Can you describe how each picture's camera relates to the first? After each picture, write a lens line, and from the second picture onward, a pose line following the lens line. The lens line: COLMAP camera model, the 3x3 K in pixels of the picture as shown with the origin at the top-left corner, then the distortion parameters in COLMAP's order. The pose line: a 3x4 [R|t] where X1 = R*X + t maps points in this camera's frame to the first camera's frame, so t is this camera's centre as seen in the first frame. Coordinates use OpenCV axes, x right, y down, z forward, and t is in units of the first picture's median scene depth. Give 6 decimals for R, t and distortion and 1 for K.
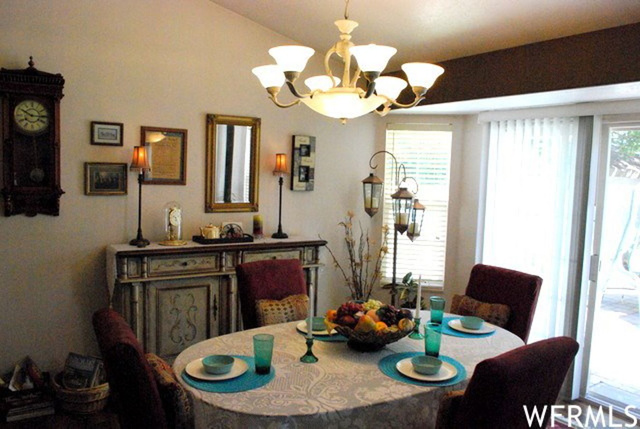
lens RADIAL K [[508.3, 0, 320.4], [0, 508.3, 214.6], [0, 0, 1]] dist [-0.071750, 0.008998]
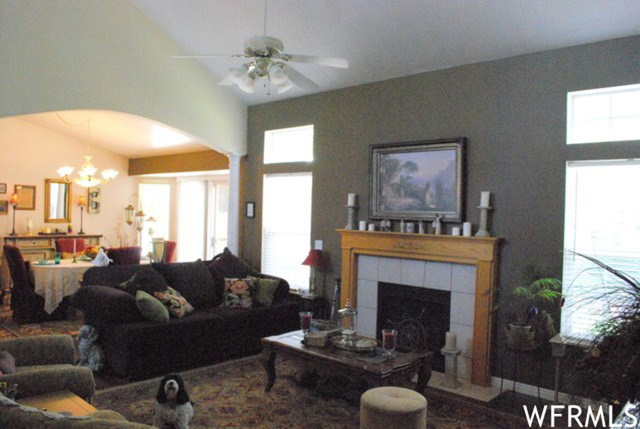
lens RADIAL K [[508.3, 0, 319.4], [0, 508.3, 214.1], [0, 0, 1]] dist [-0.071750, 0.008998]
pose [[0.968197, -0.012087, 0.249896, 0.393556], [0.029665, 0.997333, -0.066692, 0.138902], [-0.248423, 0.071984, 0.965973, -1.406462]]
